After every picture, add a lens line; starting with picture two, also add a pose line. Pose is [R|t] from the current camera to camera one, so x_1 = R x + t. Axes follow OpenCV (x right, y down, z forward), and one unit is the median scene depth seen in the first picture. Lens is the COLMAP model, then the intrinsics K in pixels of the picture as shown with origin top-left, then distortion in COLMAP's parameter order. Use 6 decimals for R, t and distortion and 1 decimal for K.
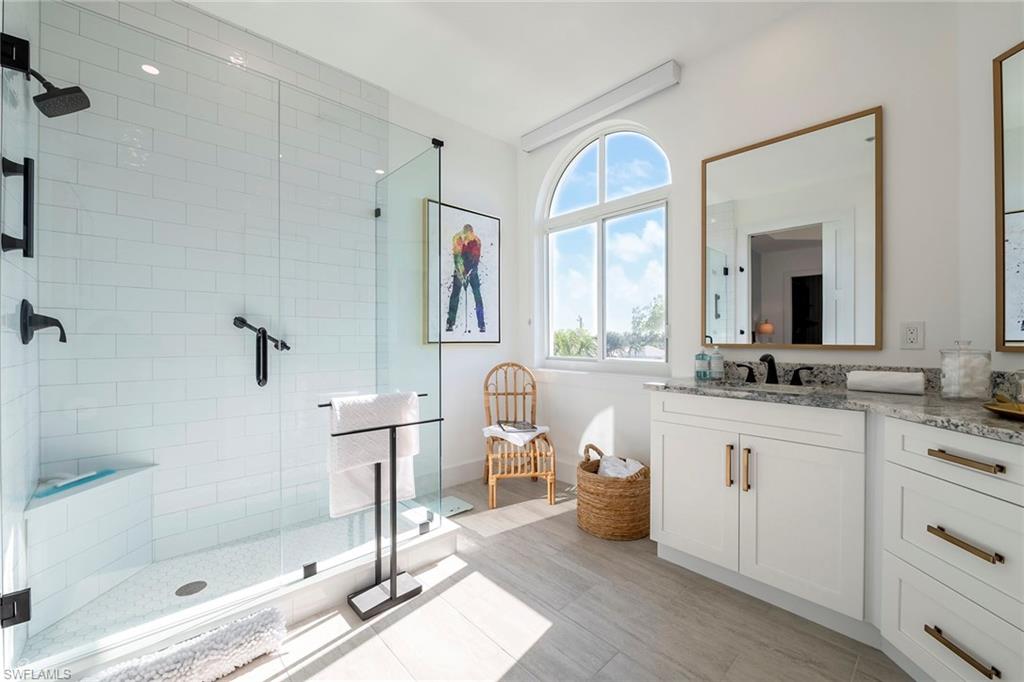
lens RADIAL K [[405.6, 0, 516.7], [0, 405.6, 340.3], [0, 0, 1]] dist [-0.002835, -0.000255]
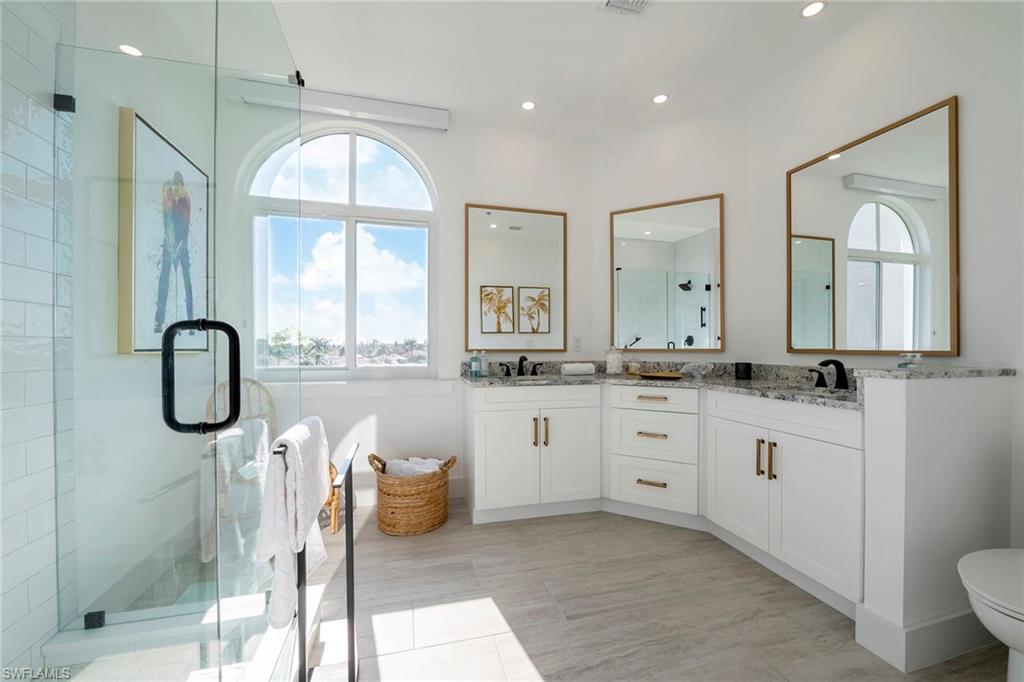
lens RADIAL K [[404.4, 0, 520.1], [0, 404.4, 345.4], [0, 0, 1]] dist [-0.007836, -0.000227]
pose [[0.475833, 0.002696, 0.879532, -0.629418], [0.002373, 0.999988, -0.004349, 0.002829], [-0.879533, 0.004157, 0.475820, 0.288803]]
